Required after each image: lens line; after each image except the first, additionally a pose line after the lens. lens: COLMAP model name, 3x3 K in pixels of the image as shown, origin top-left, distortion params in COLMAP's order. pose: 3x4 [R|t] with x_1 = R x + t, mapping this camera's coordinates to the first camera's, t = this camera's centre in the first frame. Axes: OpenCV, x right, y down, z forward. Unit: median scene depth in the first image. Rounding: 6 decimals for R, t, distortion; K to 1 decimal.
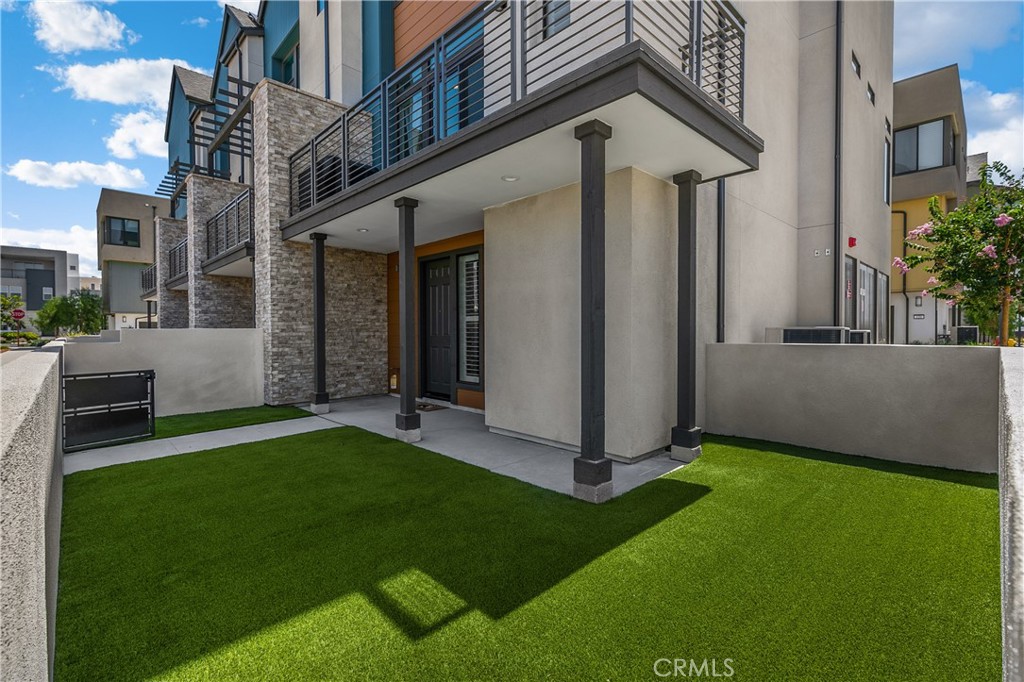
lens RADIAL K [[455.4, 0, 512.3], [0, 455.4, 338.3], [0, 0, 1]] dist [-0.000618, 0.000124]
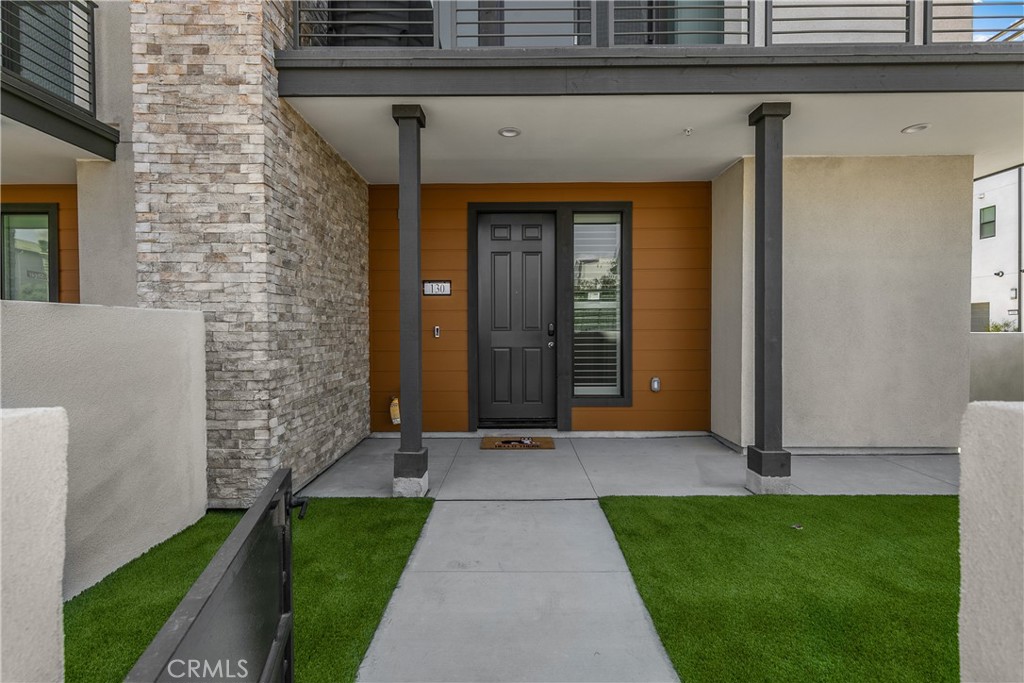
lens RADIAL K [[401.7, 0, 512.0], [0, 401.7, 341.5], [0, 0, 1]] dist [-0.001152, -0.000094]
pose [[0.703943, -0.013796, 0.710123, -0.629821], [0.015472, 0.999872, 0.004087, 0.006480], [-0.710088, 0.008110, 0.704066, 0.612241]]
